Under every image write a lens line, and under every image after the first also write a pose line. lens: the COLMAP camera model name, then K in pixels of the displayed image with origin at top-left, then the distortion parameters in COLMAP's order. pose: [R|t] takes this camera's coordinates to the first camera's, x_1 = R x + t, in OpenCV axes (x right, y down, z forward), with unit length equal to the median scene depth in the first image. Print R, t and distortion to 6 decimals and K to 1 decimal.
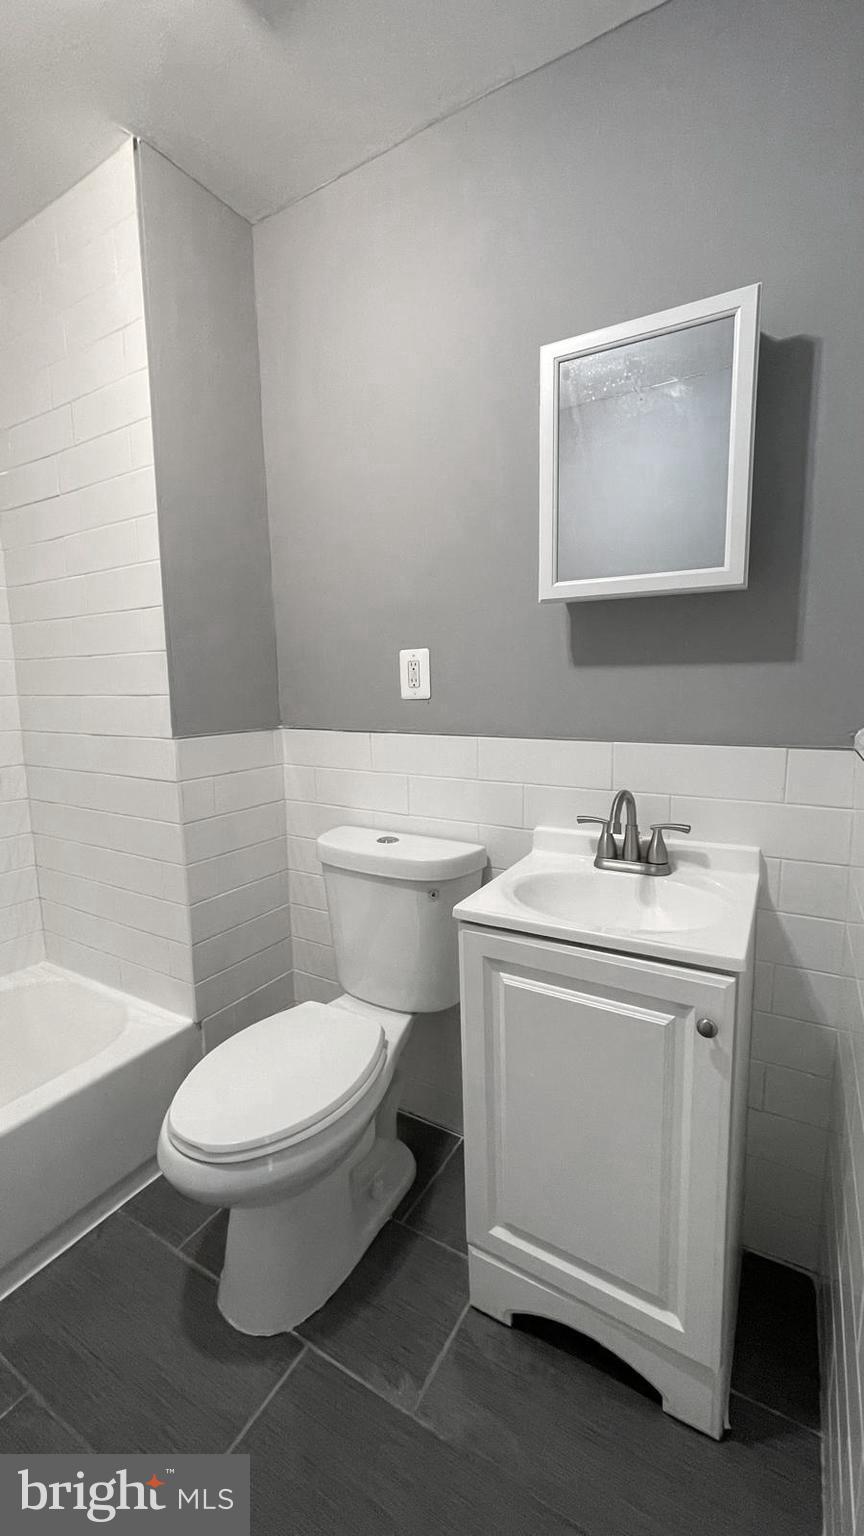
lens RADIAL K [[613.0, 0, 428.3], [0, 613.0, 766.6], [0, 0, 1]] dist [0.003141, 0.000201]
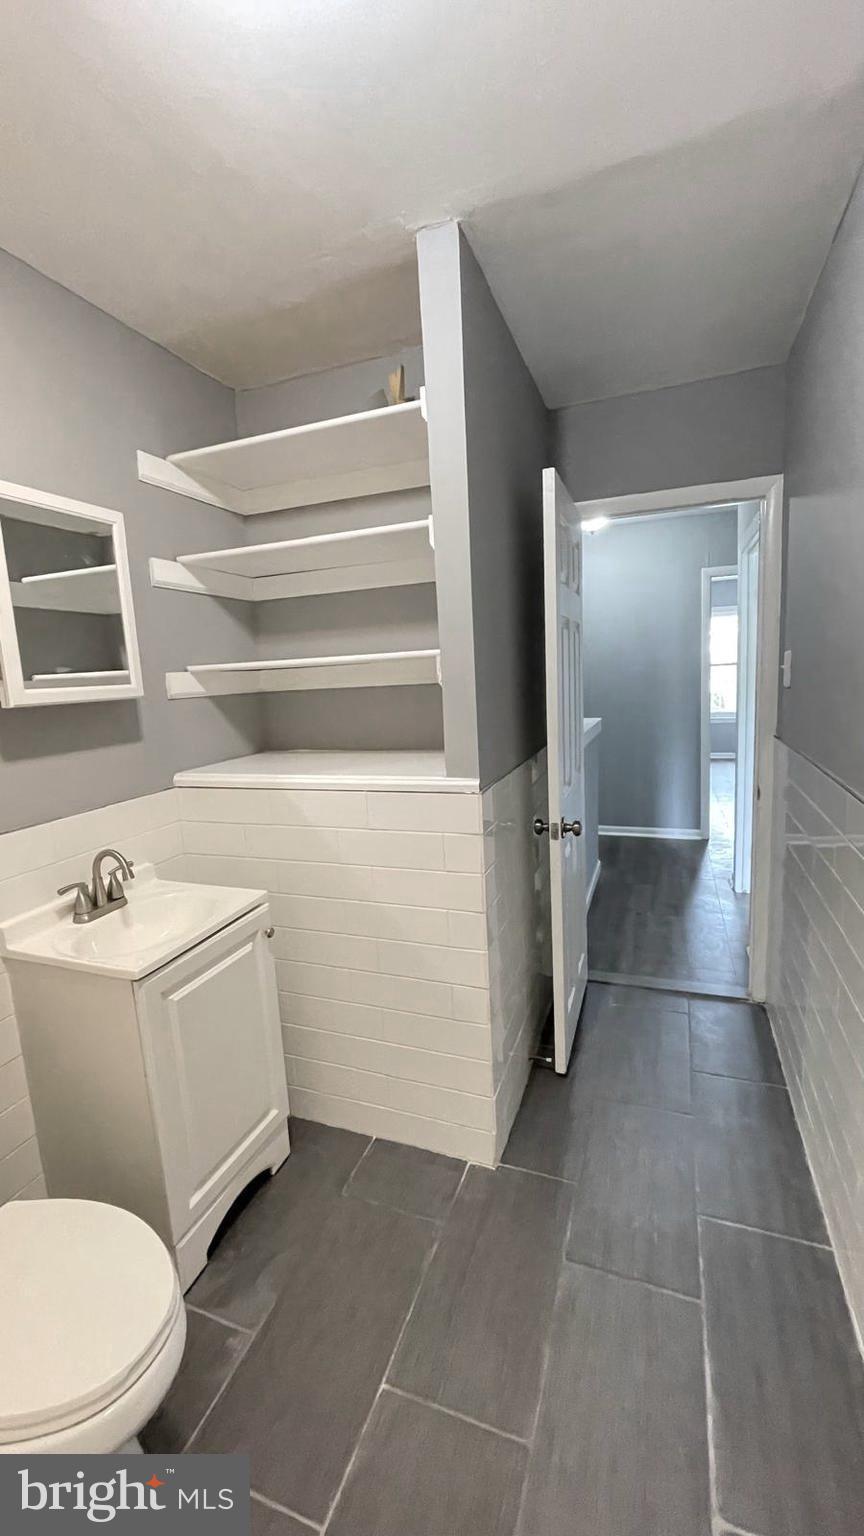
lens RADIAL K [[613.0, 0, 430.2], [0, 613.0, 766.5], [0, 0, 1]] dist [0.003141, 0.000201]
pose [[-0.177454, -0.121489, 0.976602, -1.186260], [0.188182, 0.969851, 0.154843, -0.229613], [-0.965970, 0.211257, -0.149242, 0.571192]]
